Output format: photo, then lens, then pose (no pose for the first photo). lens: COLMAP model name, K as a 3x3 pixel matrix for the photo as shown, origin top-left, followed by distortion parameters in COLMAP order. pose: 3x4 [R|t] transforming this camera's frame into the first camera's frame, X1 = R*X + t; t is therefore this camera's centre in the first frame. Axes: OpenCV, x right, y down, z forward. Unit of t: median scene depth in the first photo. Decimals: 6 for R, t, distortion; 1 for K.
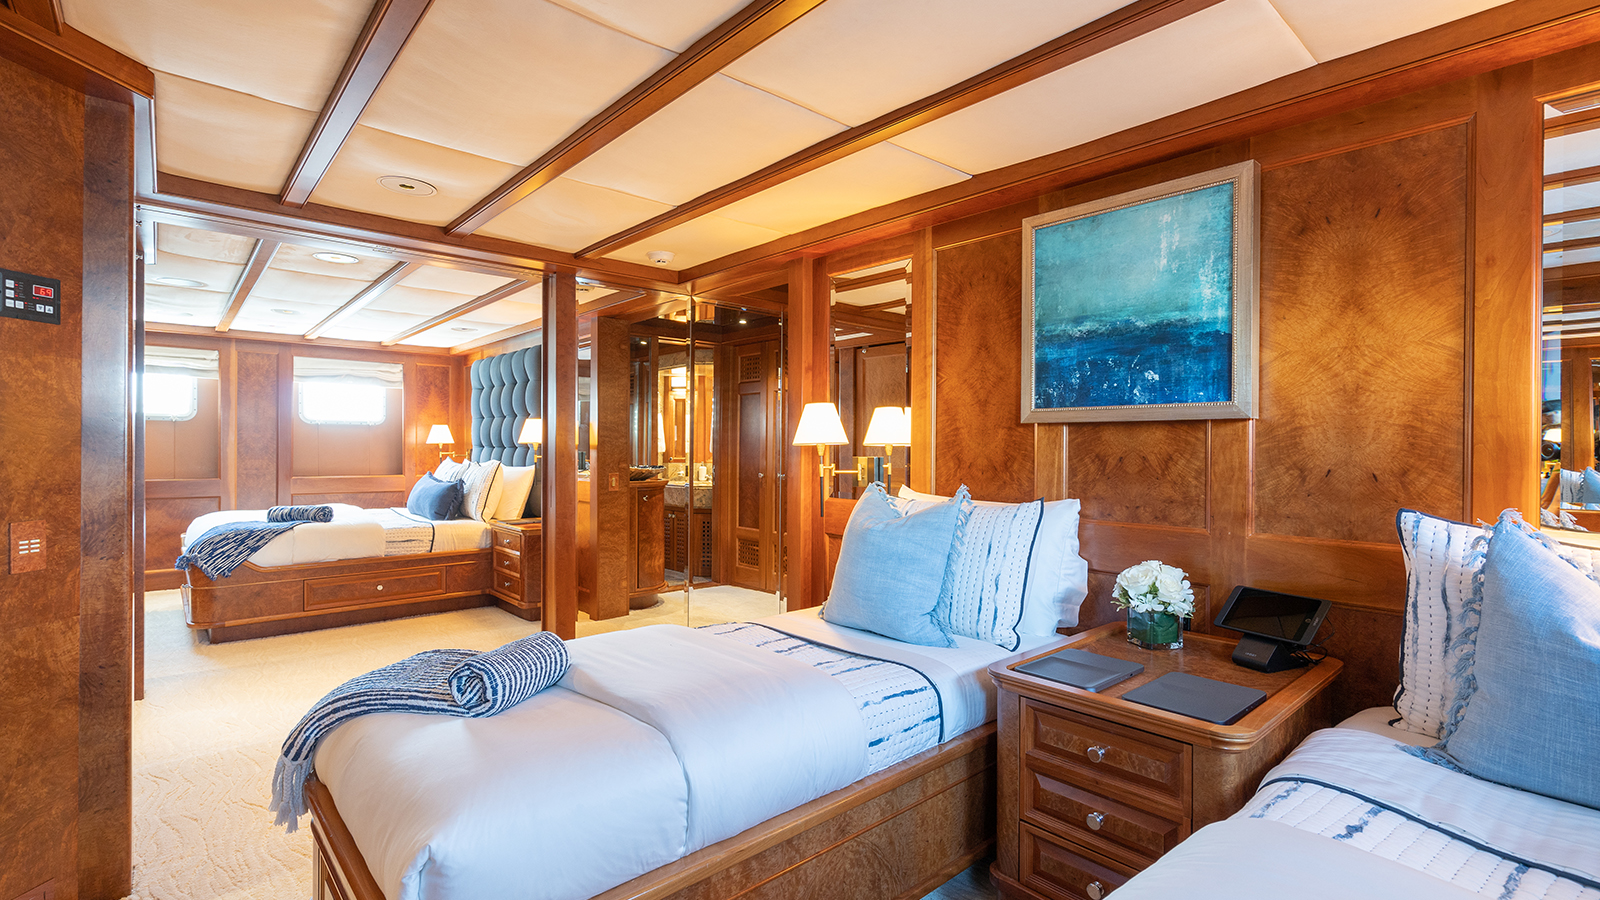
lens RADIAL K [[748.1, 0, 793.8], [0, 748.1, 450.5], [0, 0, 1]] dist [-0.013411, 0.000102]
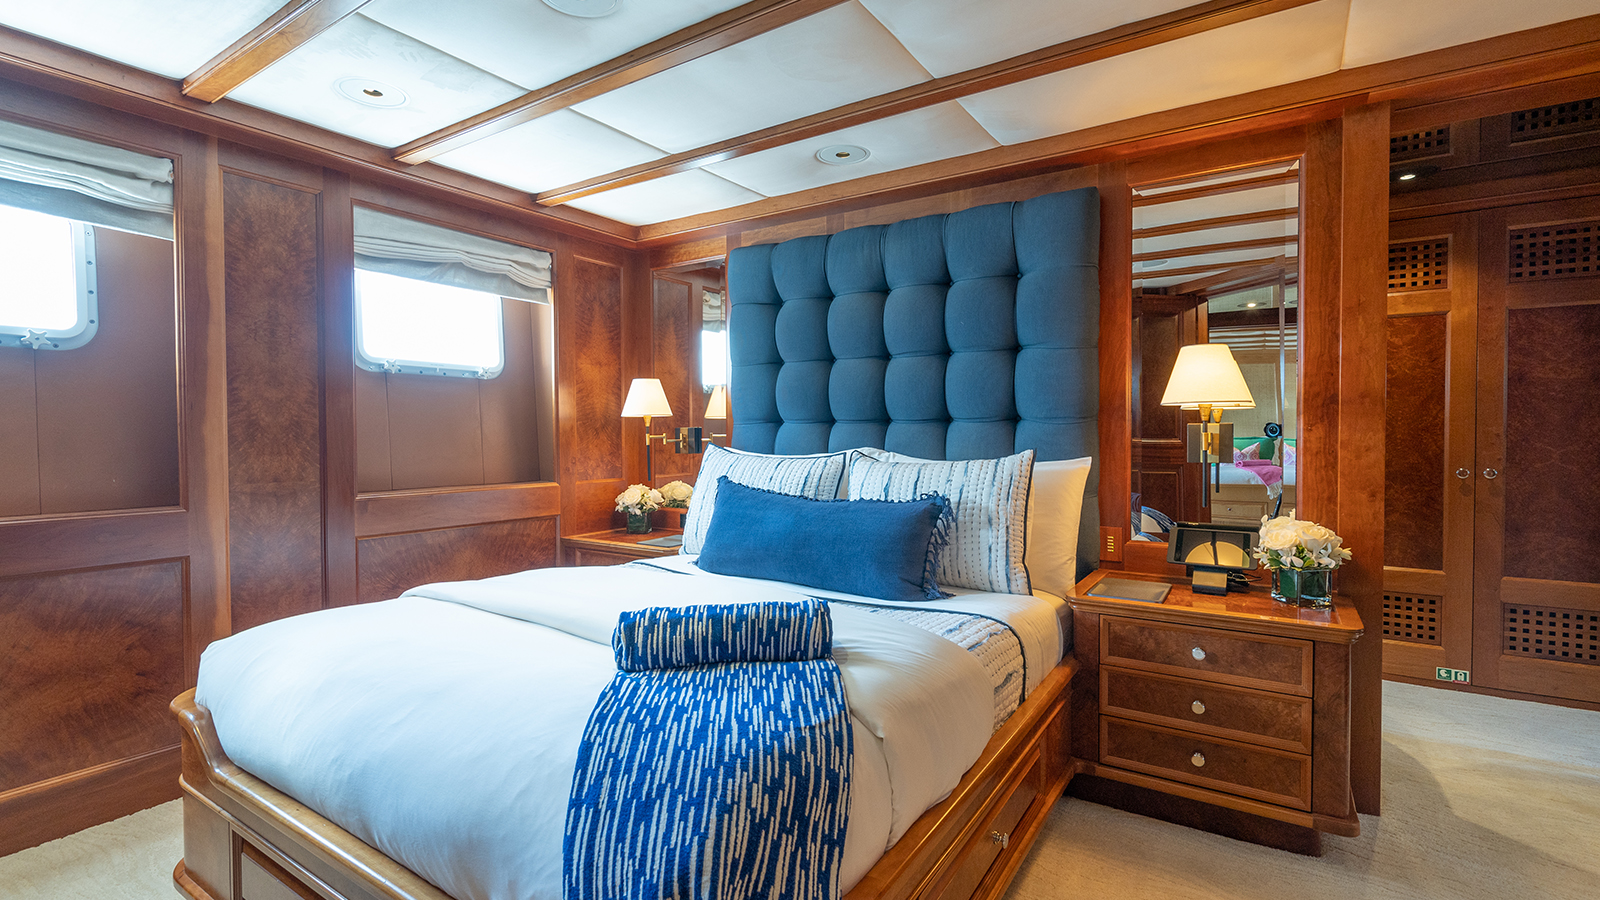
lens RADIAL K [[748.1, 0, 793.7], [0, 748.1, 444.4], [0, 0, 1]] dist [-0.013411, 0.000102]
pose [[0.957848, -0.007192, 0.287187, -0.569448], [0.002007, 0.999830, 0.018346, -0.000028], [-0.287270, -0.016996, 0.957699, 0.541198]]
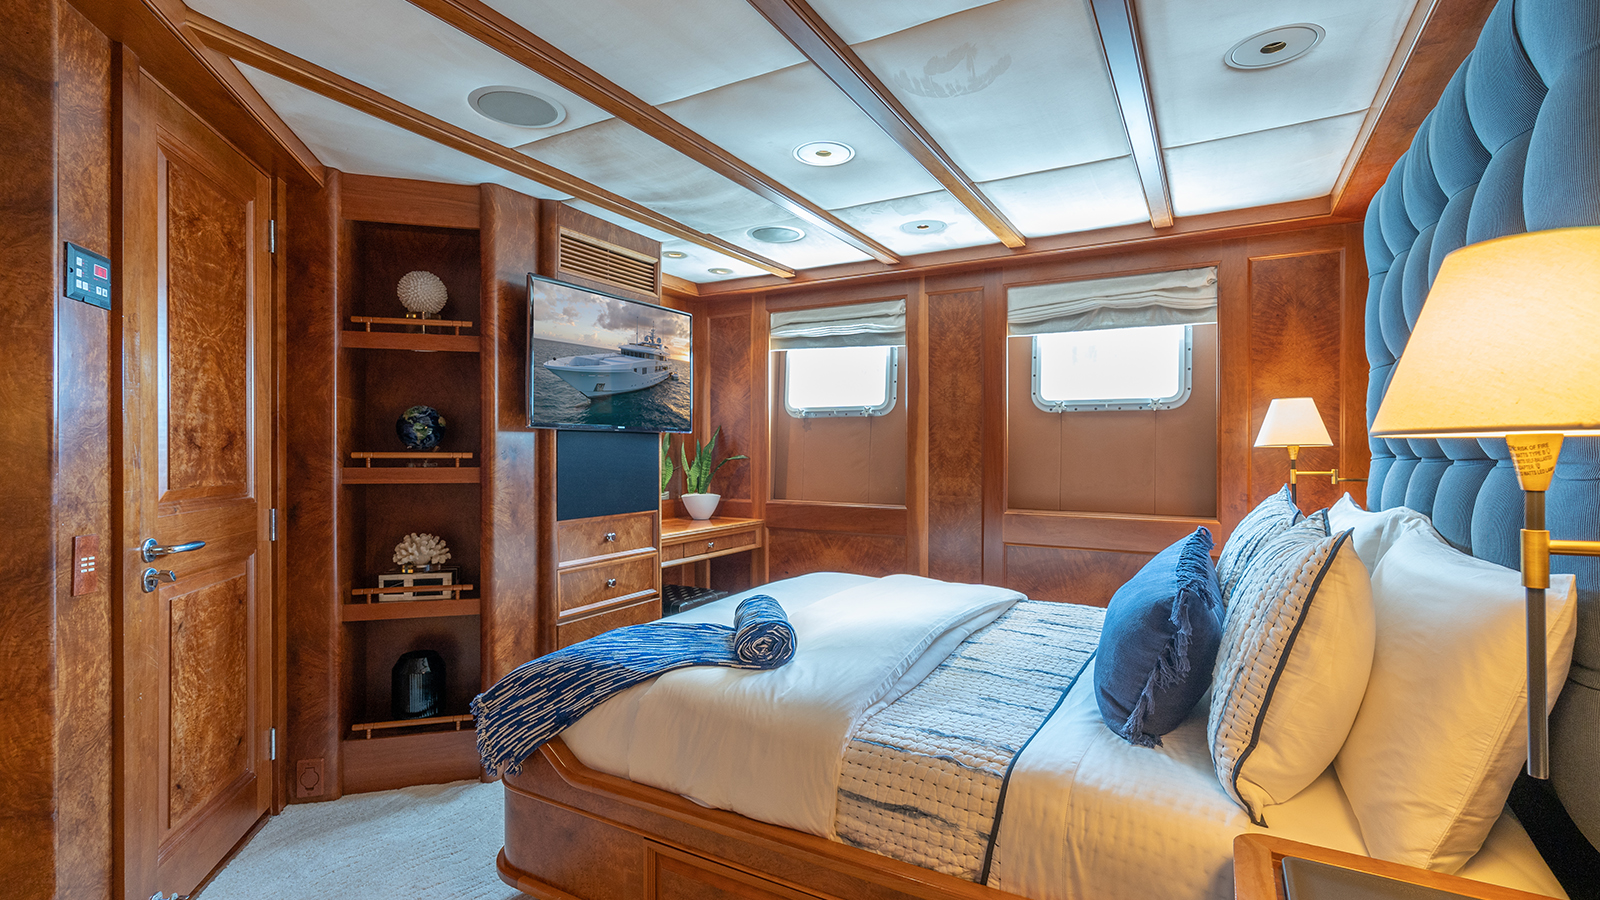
lens RADIAL K [[748.1, 0, 791.0], [0, 748.1, 449.5], [0, 0, 1]] dist [-0.013411, 0.000102]
pose [[0.314073, 0.000037, -0.949399, -0.208678], [0.003508, 0.999993, 0.001199, -0.010371], [0.949392, -0.003707, 0.314071, 0.692875]]
